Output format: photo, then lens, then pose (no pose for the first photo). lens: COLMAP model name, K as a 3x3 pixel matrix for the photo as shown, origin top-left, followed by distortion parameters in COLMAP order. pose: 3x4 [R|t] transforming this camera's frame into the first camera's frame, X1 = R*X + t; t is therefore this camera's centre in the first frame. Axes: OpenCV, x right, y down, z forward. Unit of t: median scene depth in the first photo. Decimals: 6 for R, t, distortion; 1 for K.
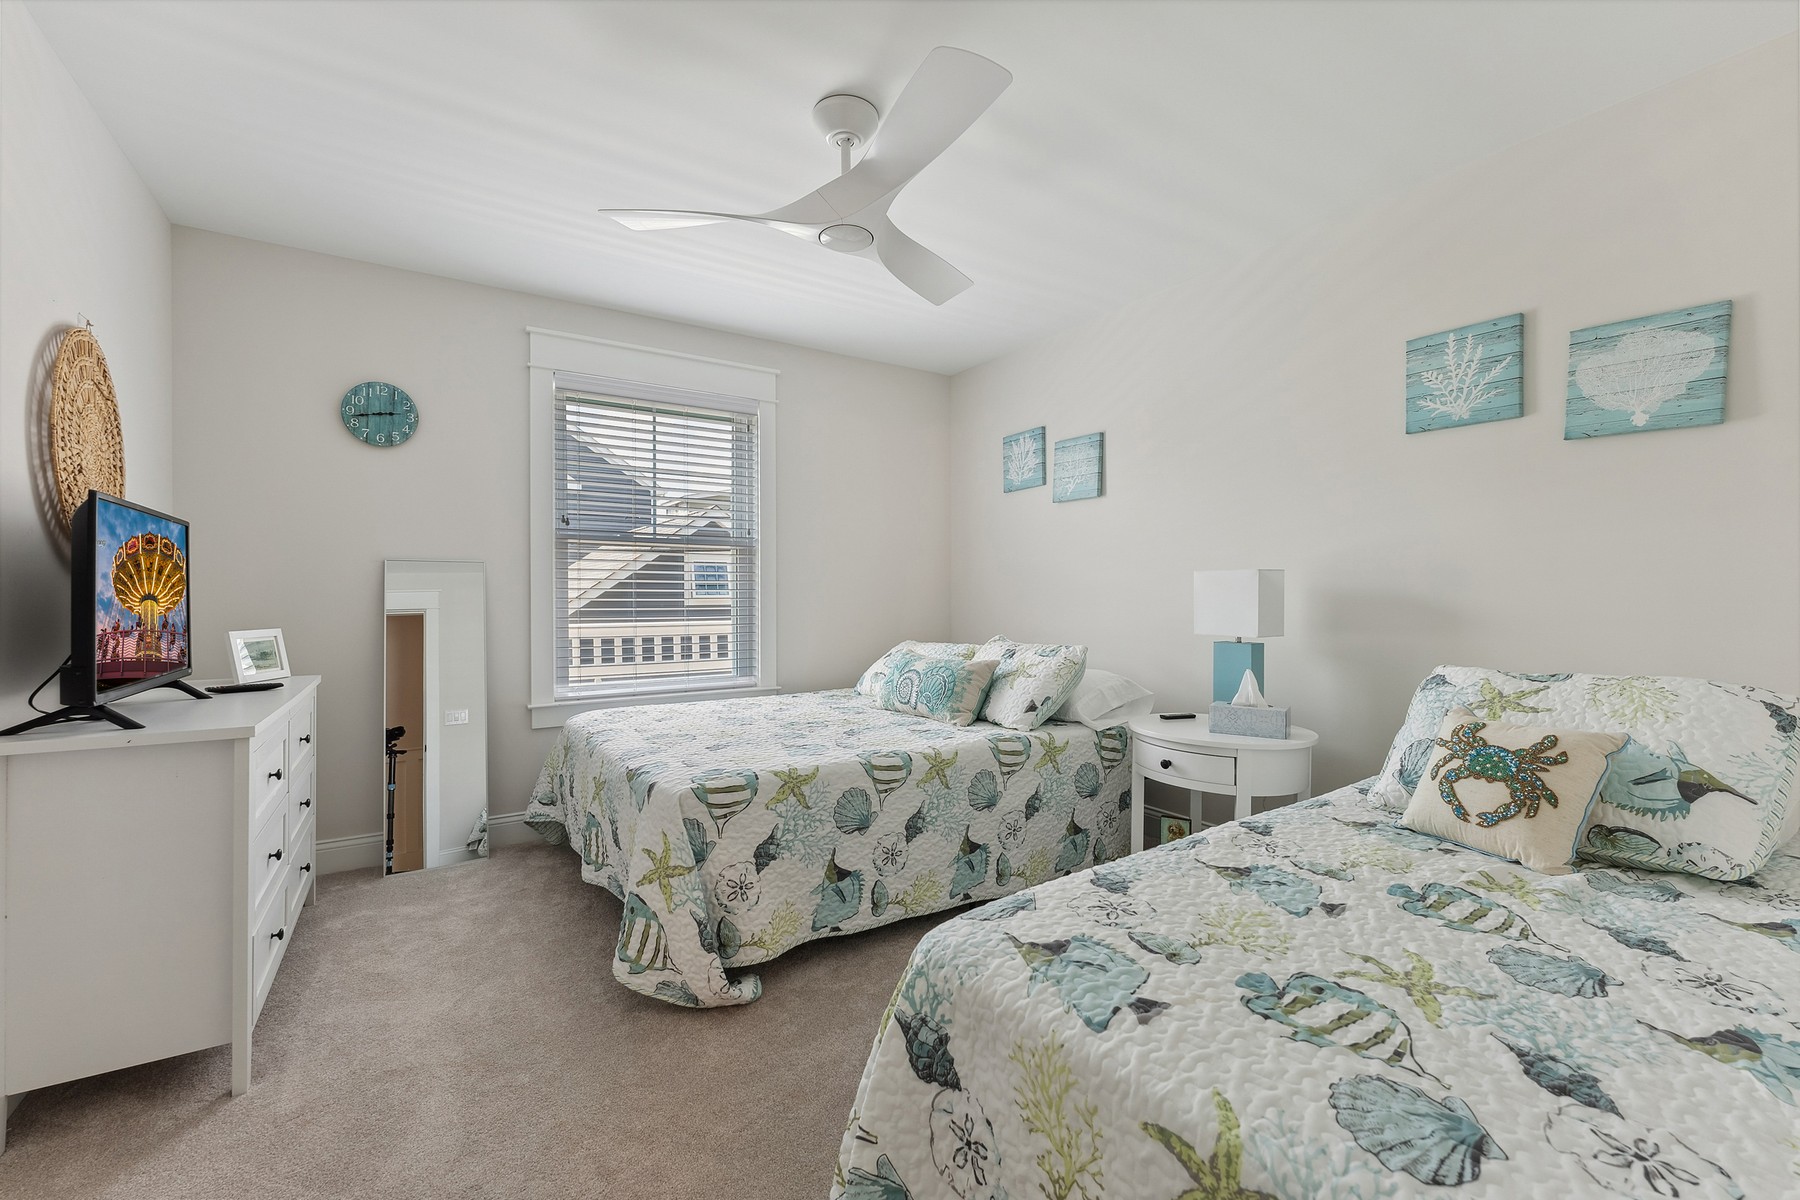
lens RADIAL K [[721.3, 0, 896.3], [0, 721.3, 601.3], [0, 0, 1]] dist [0.001196, -0.001536]
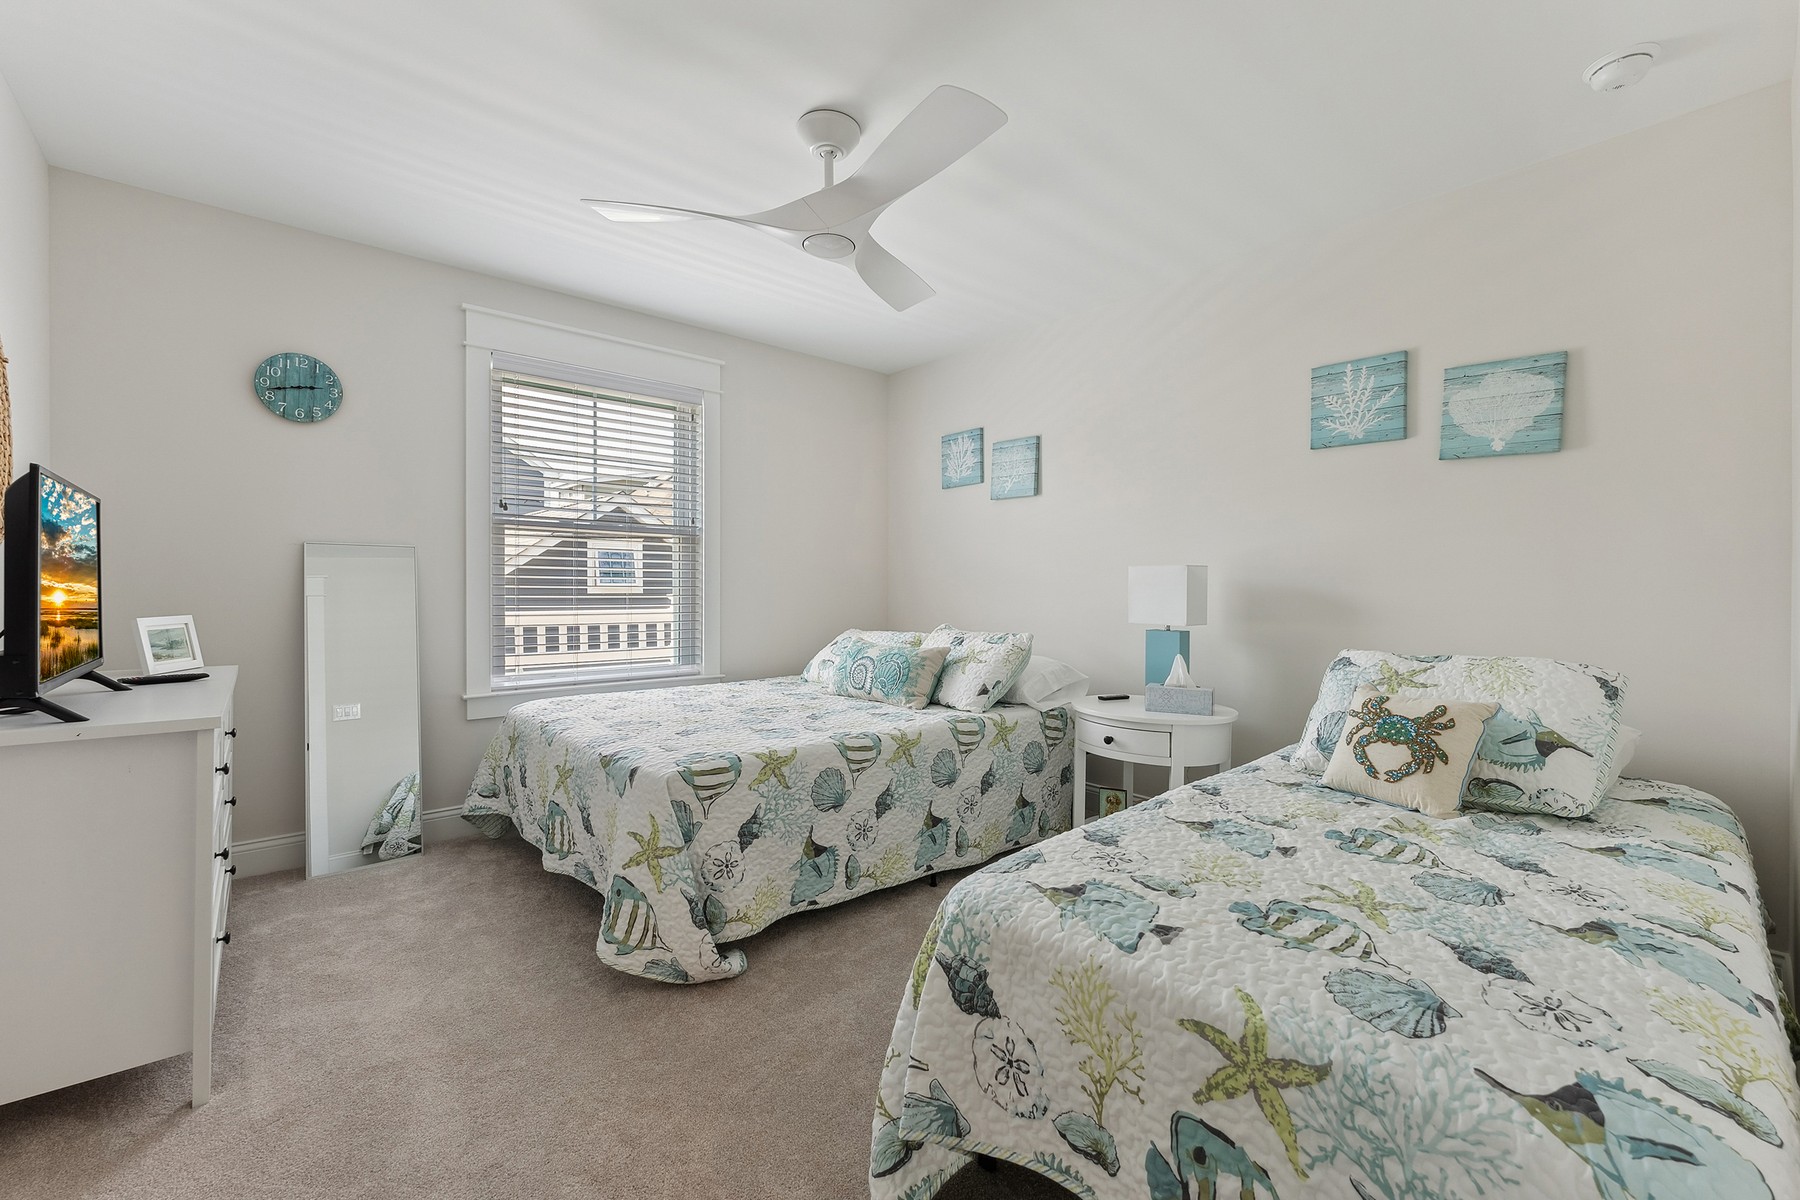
lens RADIAL K [[721.3, 0, 887.7], [0, 721.3, 589.7], [0, 0, 1]] dist [0.001196, -0.001536]
pose [[0.991218, 0.008495, 0.131968, -0.135306], [-0.008038, 0.999960, -0.003997, 0.003171], [-0.131997, 0.002901, 0.991246, -0.061502]]
